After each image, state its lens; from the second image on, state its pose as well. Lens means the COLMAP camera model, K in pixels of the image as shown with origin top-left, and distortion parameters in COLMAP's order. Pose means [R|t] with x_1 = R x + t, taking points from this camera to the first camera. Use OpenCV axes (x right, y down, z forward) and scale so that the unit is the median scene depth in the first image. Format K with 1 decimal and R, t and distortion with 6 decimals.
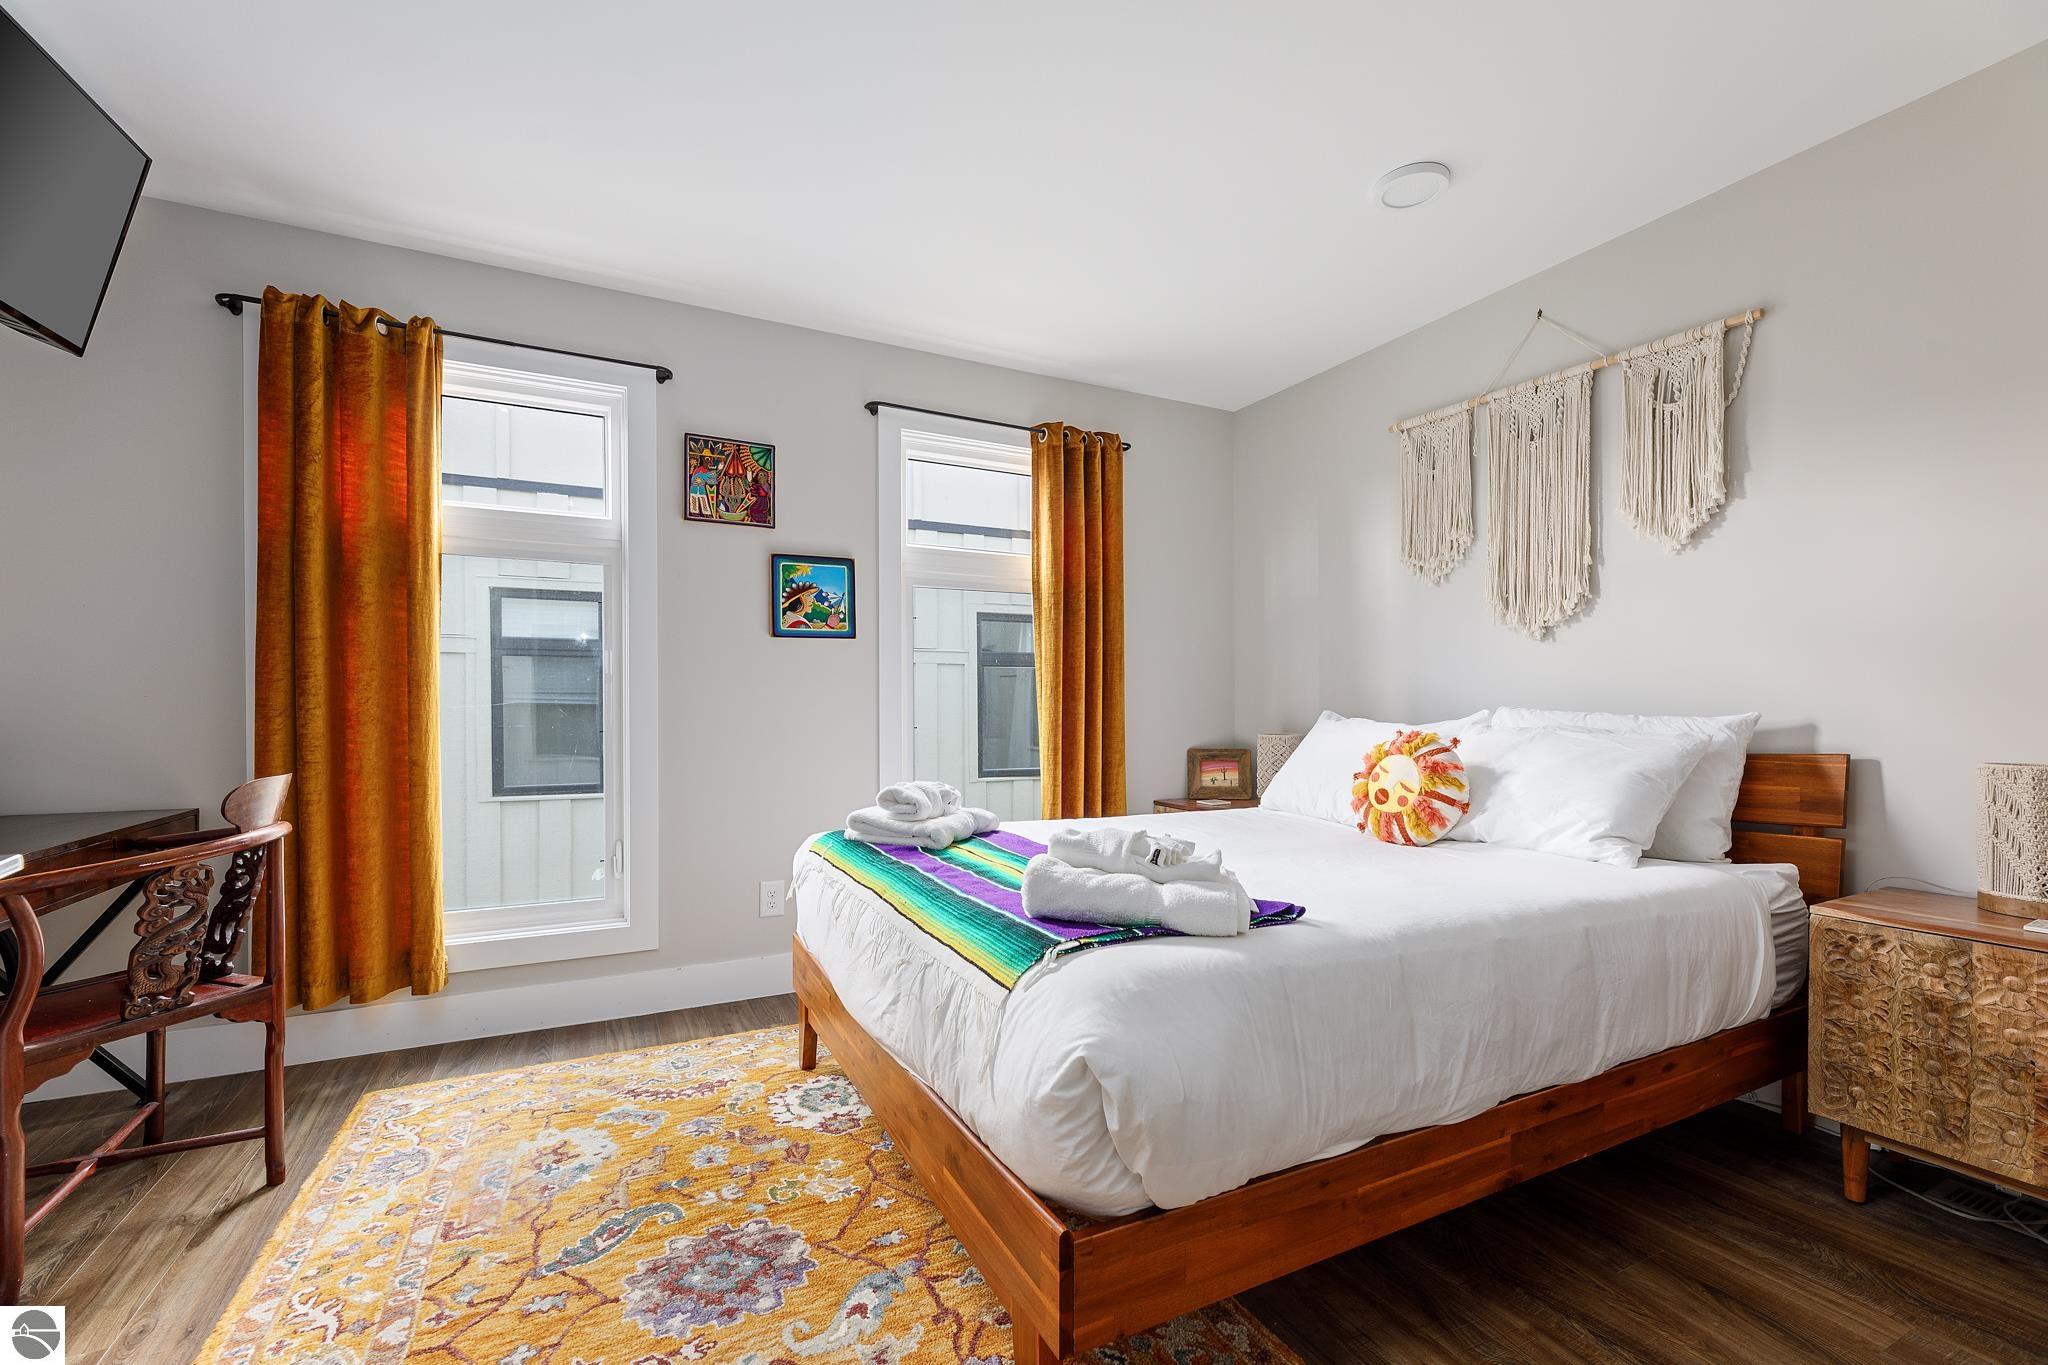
lens RADIAL K [[819.8, 0, 1027.8], [0, 819.8, 712.4], [0, 0, 1]] dist [-0.000415, 0.000364]
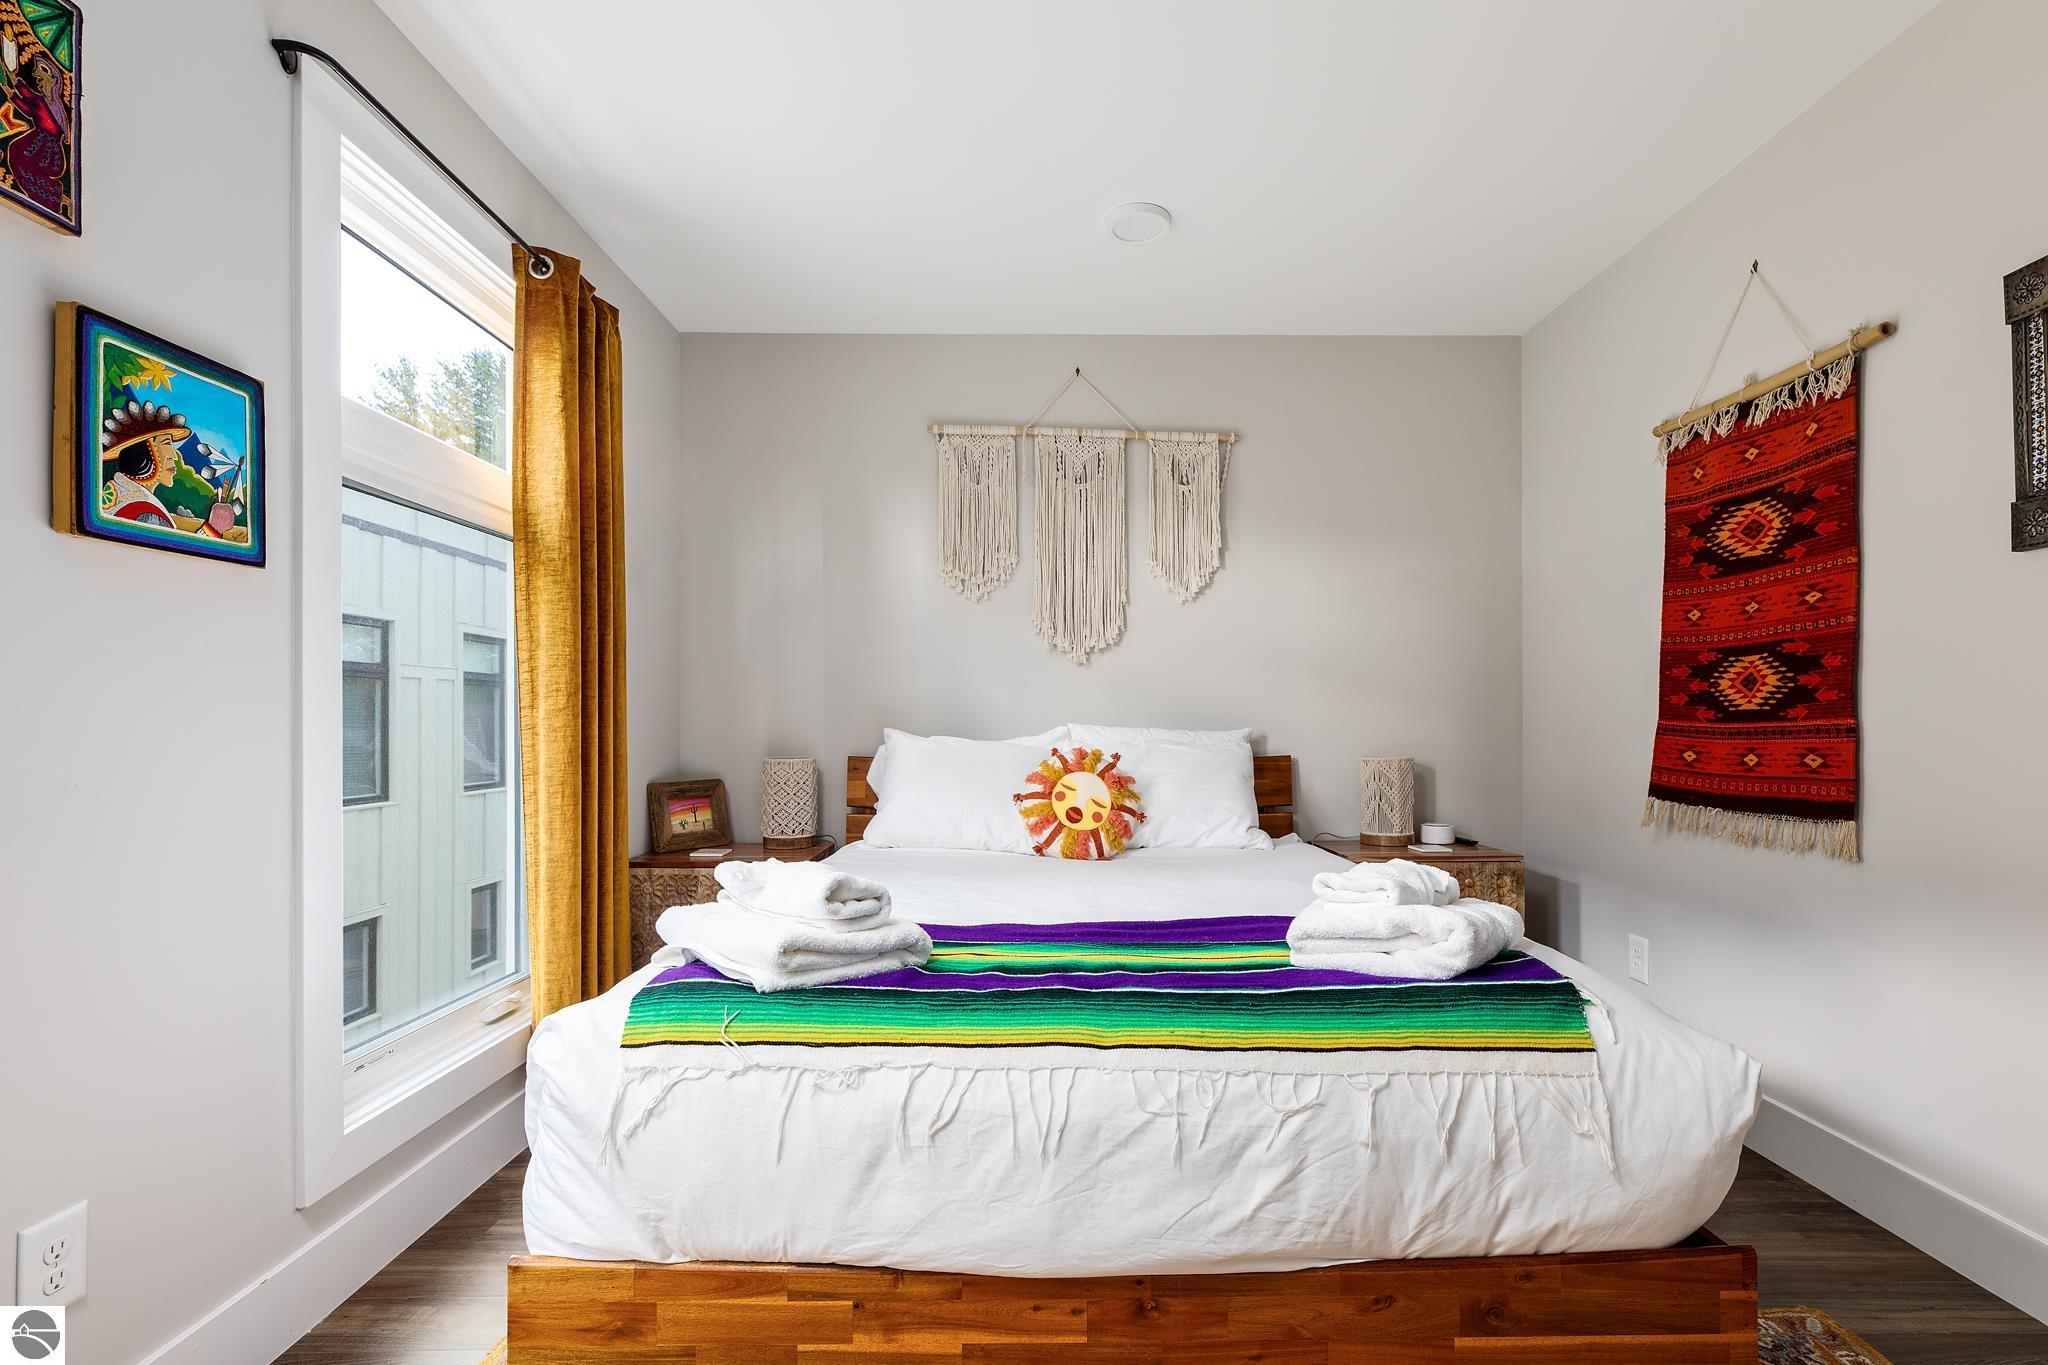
lens RADIAL K [[920.6, 0, 1038.0], [0, 920.6, 723.4], [0, 0, 1]] dist [-0.000344, -0.001114]
pose [[0.461198, -0.001631, 0.887296, -0.526892], [0.007516, 0.999970, -0.002069, -0.005051], [-0.887266, 0.007623, 0.461196, 0.486713]]
